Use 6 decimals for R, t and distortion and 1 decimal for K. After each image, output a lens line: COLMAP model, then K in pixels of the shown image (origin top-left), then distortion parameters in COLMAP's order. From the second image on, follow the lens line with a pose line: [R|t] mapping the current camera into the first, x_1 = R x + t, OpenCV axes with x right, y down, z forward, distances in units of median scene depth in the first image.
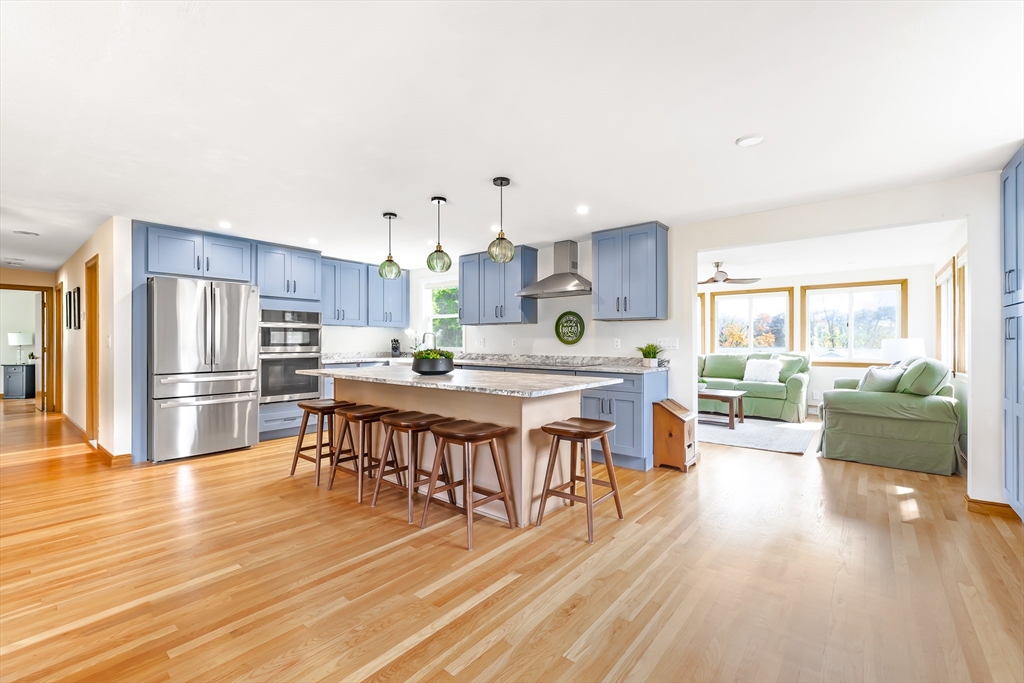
lens RADIAL K [[431.7, 0, 509.7], [0, 431.7, 341.9], [0, 0, 1]] dist [0.001597, 0.000049]
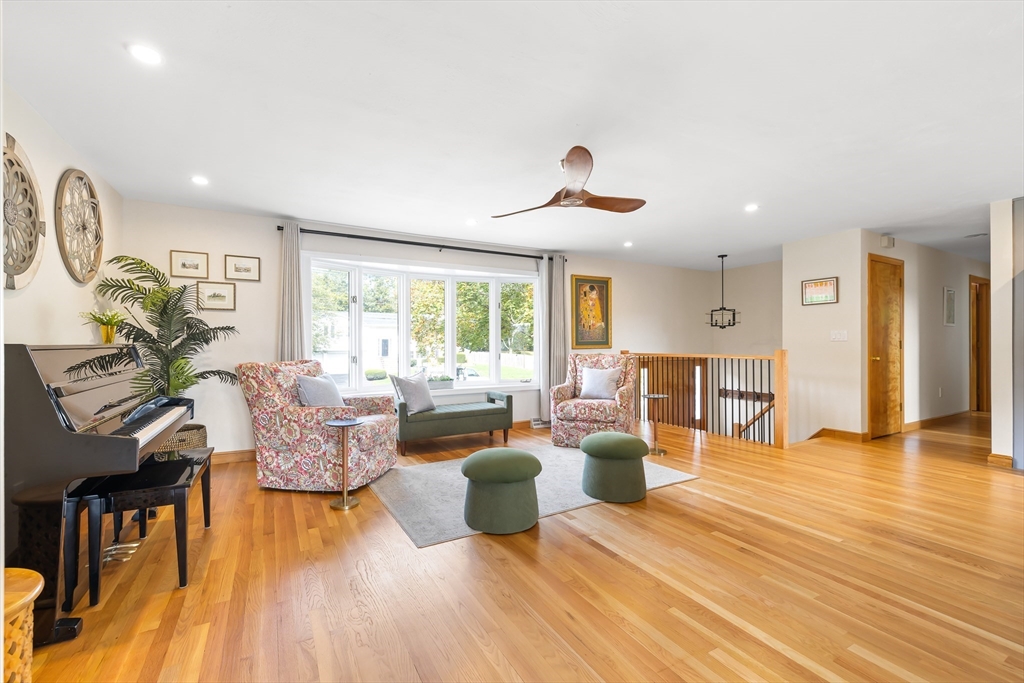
lens RADIAL K [[431.7, 0, 509.7], [0, 431.7, 341.9], [0, 0, 1]] dist [0.001597, 0.000049]
pose [[-0.362791, -0.005389, -0.931855, 0.680089], [0.003397, 0.999969, -0.007106, 0.036114], [0.931864, -0.005743, -0.362761, 0.649505]]
